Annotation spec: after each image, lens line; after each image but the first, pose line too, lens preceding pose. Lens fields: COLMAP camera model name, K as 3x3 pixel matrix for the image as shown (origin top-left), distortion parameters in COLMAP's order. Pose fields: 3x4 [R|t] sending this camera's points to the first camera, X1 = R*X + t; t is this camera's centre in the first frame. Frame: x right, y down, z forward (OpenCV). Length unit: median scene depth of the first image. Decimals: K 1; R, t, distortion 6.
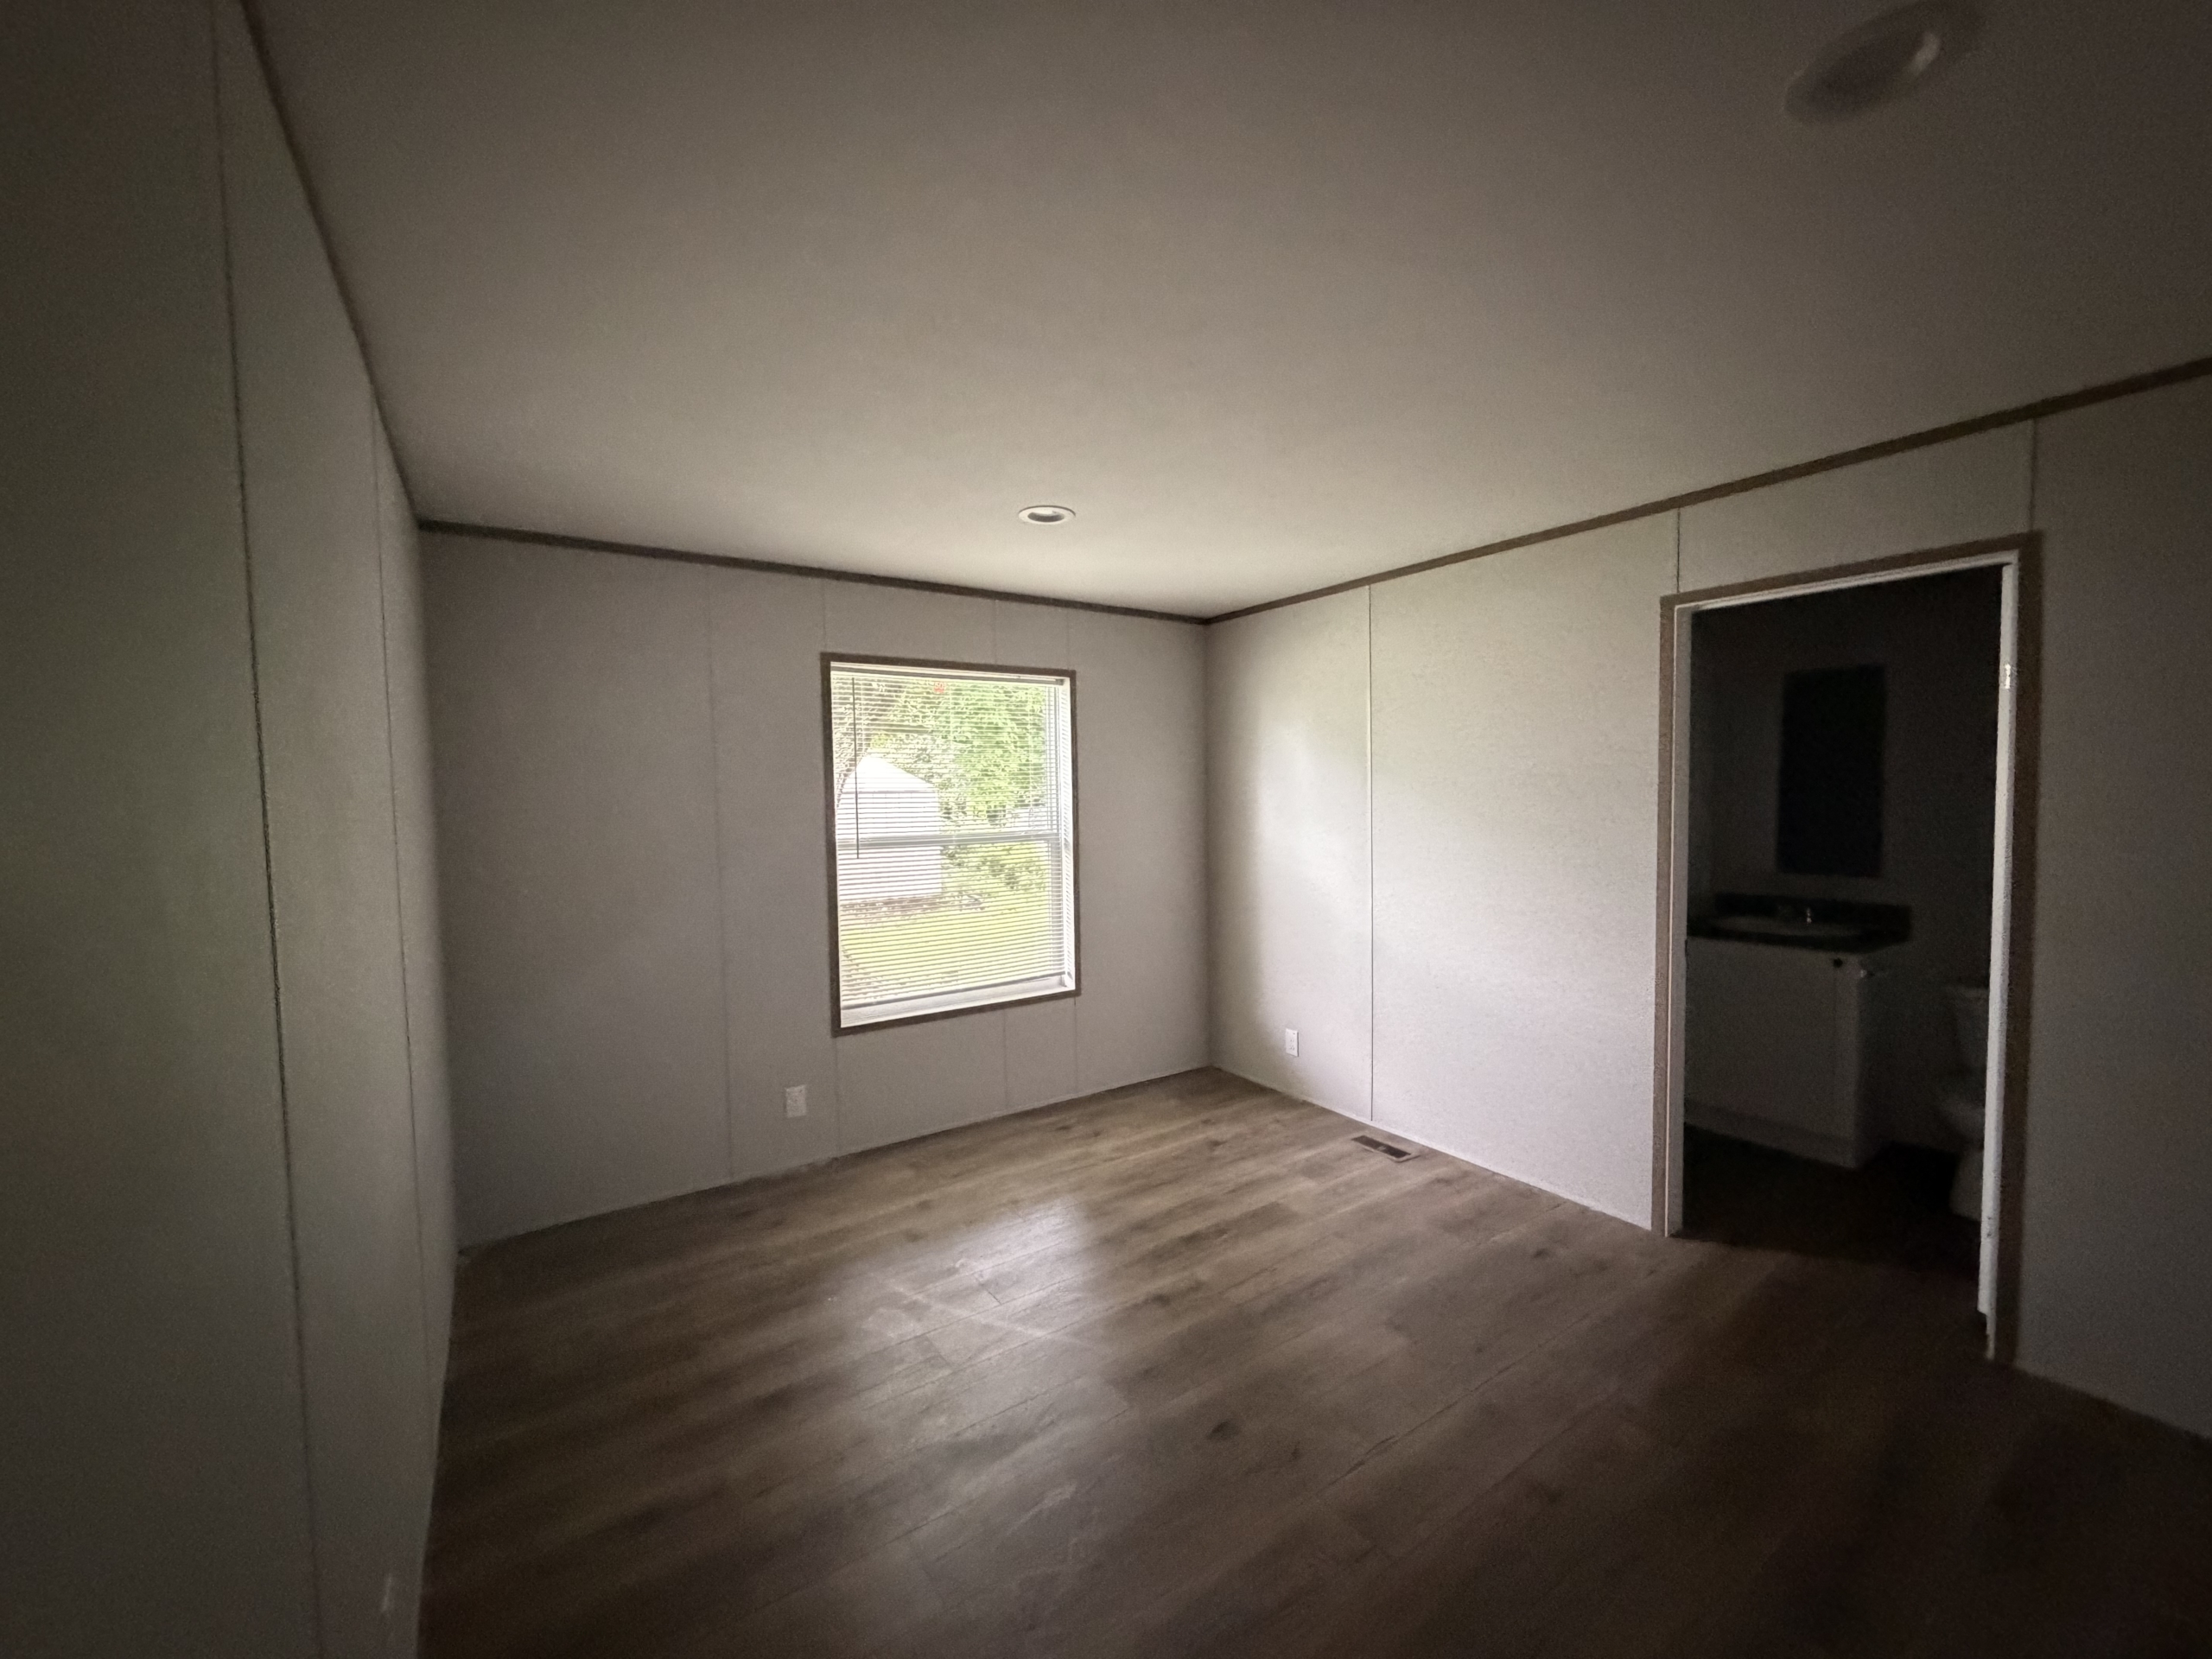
lens RADIAL K [[881.1, 0, 1101.1], [0, 881.1, 826.5], [0, 0, 1]] dist [-0.001223, 0.000181]
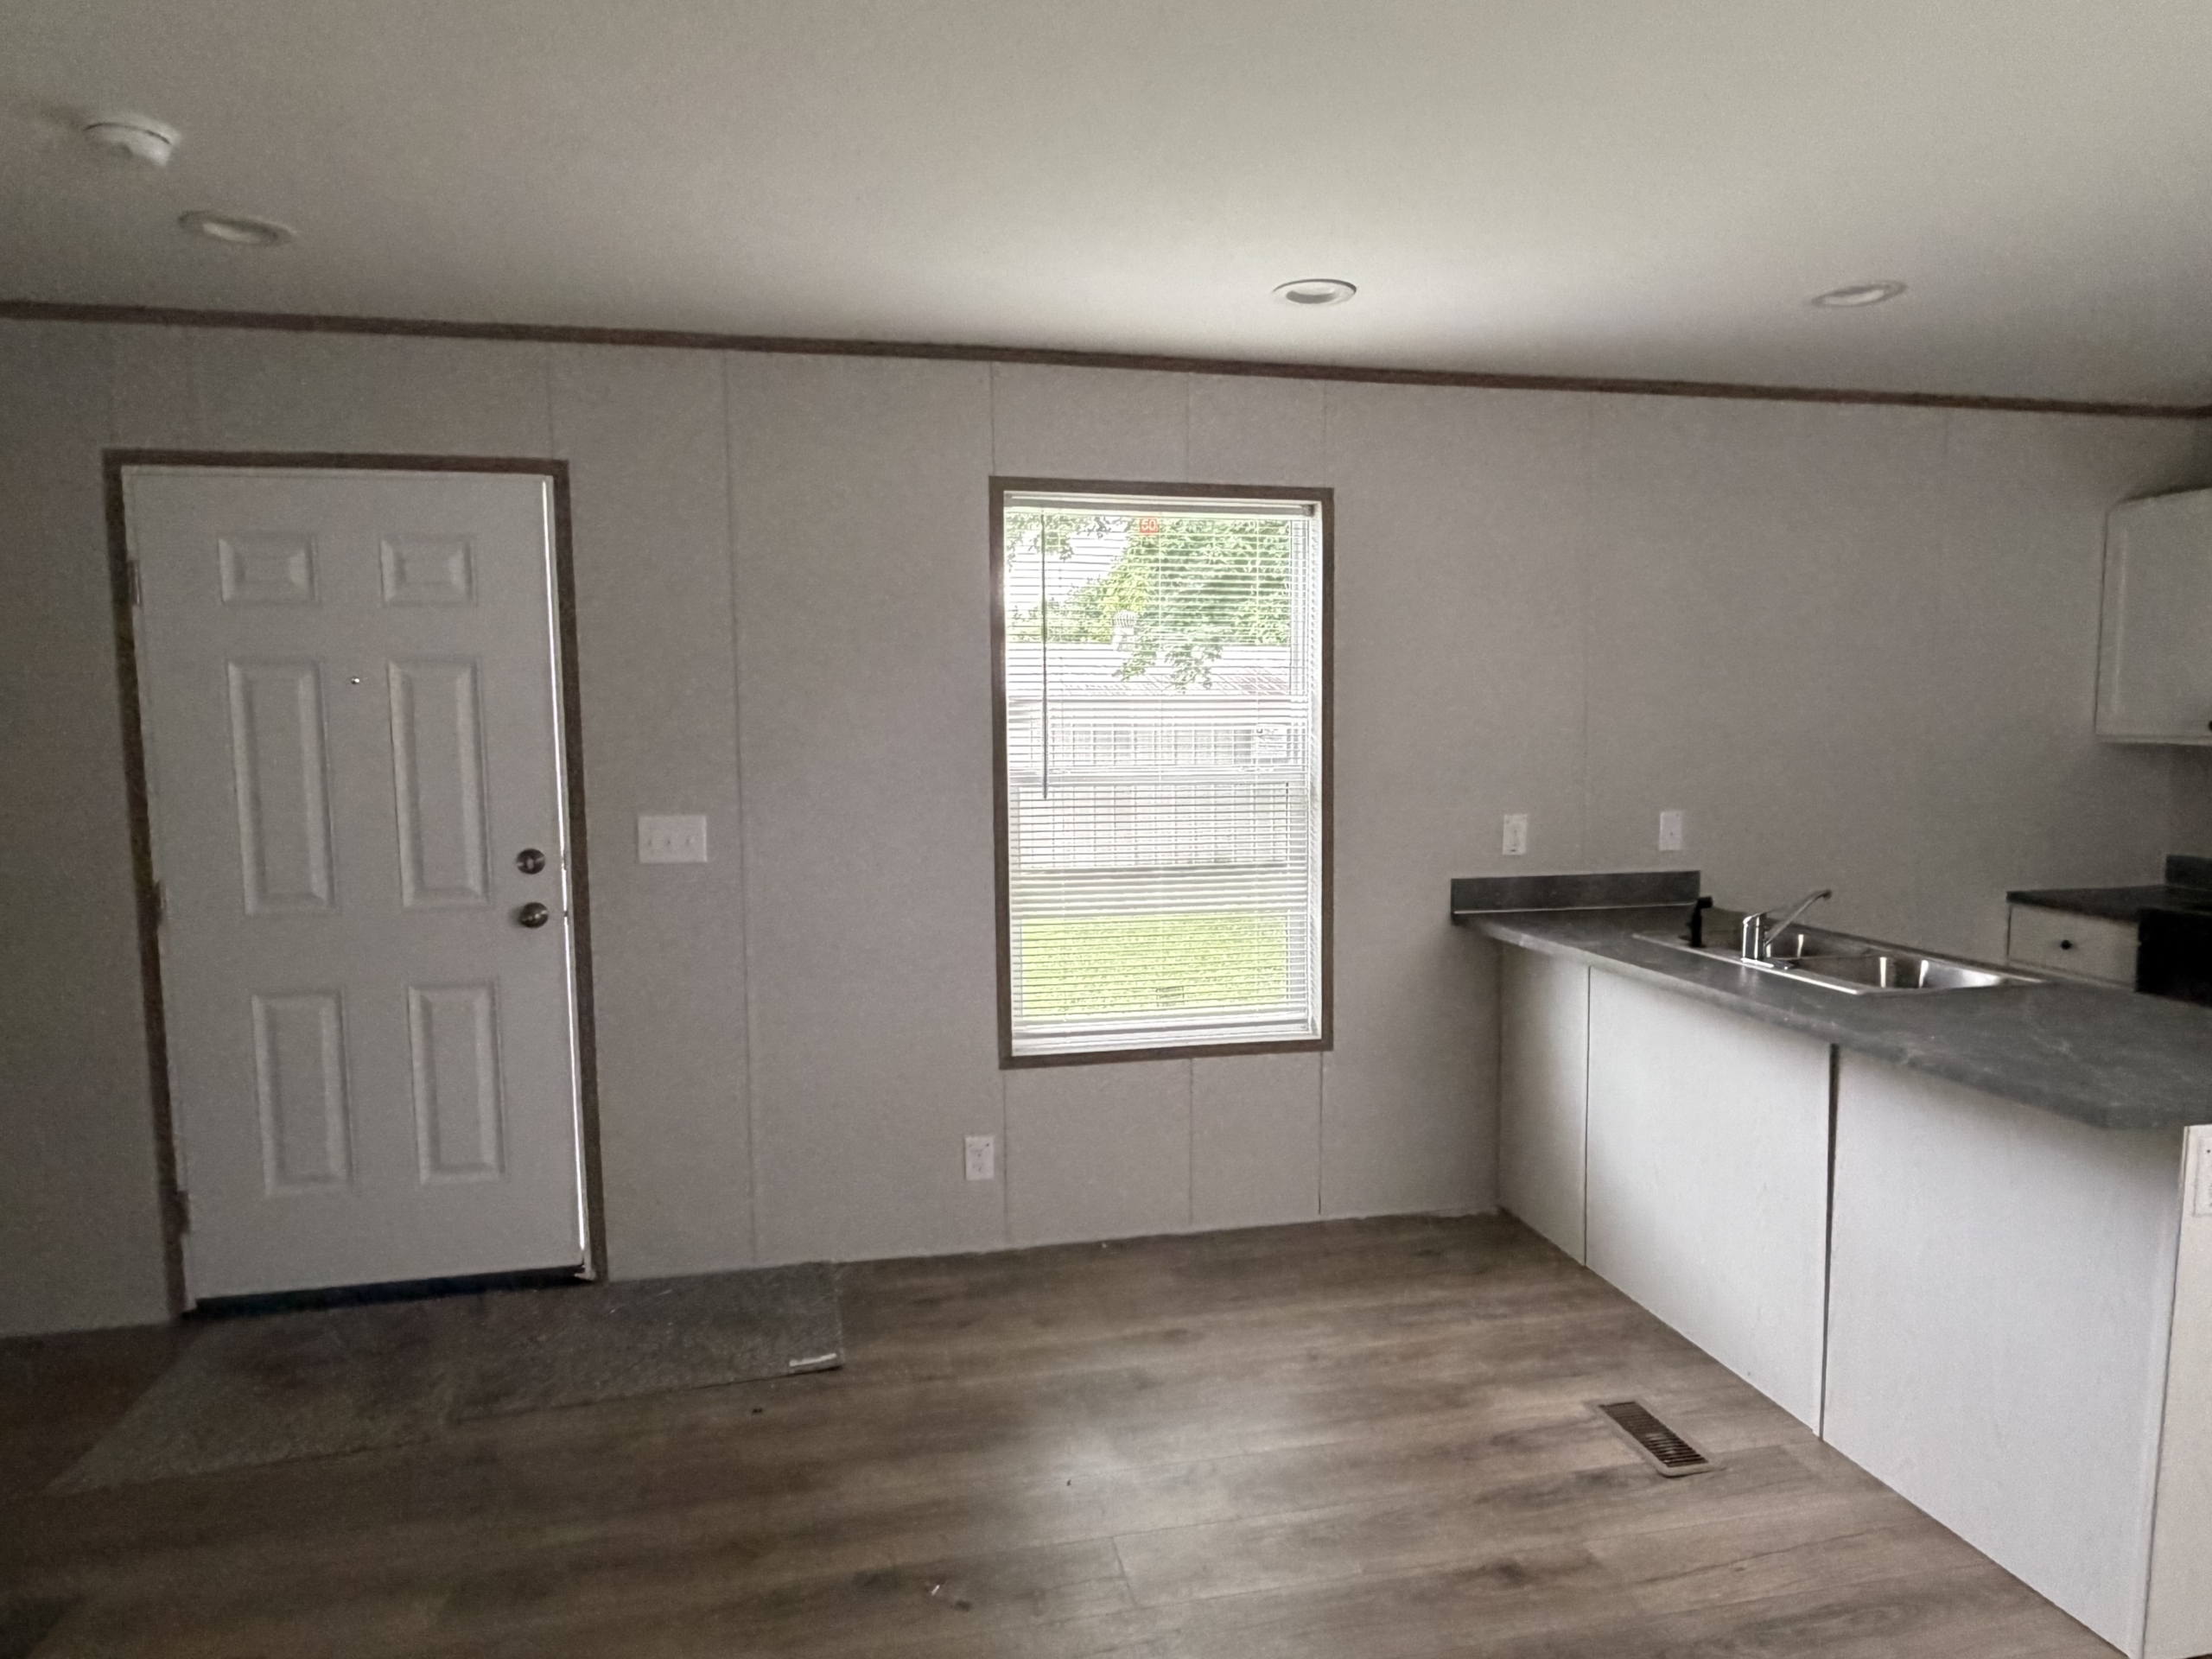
lens RADIAL K [[1367.4, 0, 1106.0], [0, 1367.4, 829.5], [0, 0, 1]] dist [-0.000226, 0.000594]
pose [[0.933236, 0.052656, -0.355384, 0.125808], [-0.032445, 0.997511, 0.062596, -0.005650], [0.357796, -0.046887, 0.932622, 0.084106]]
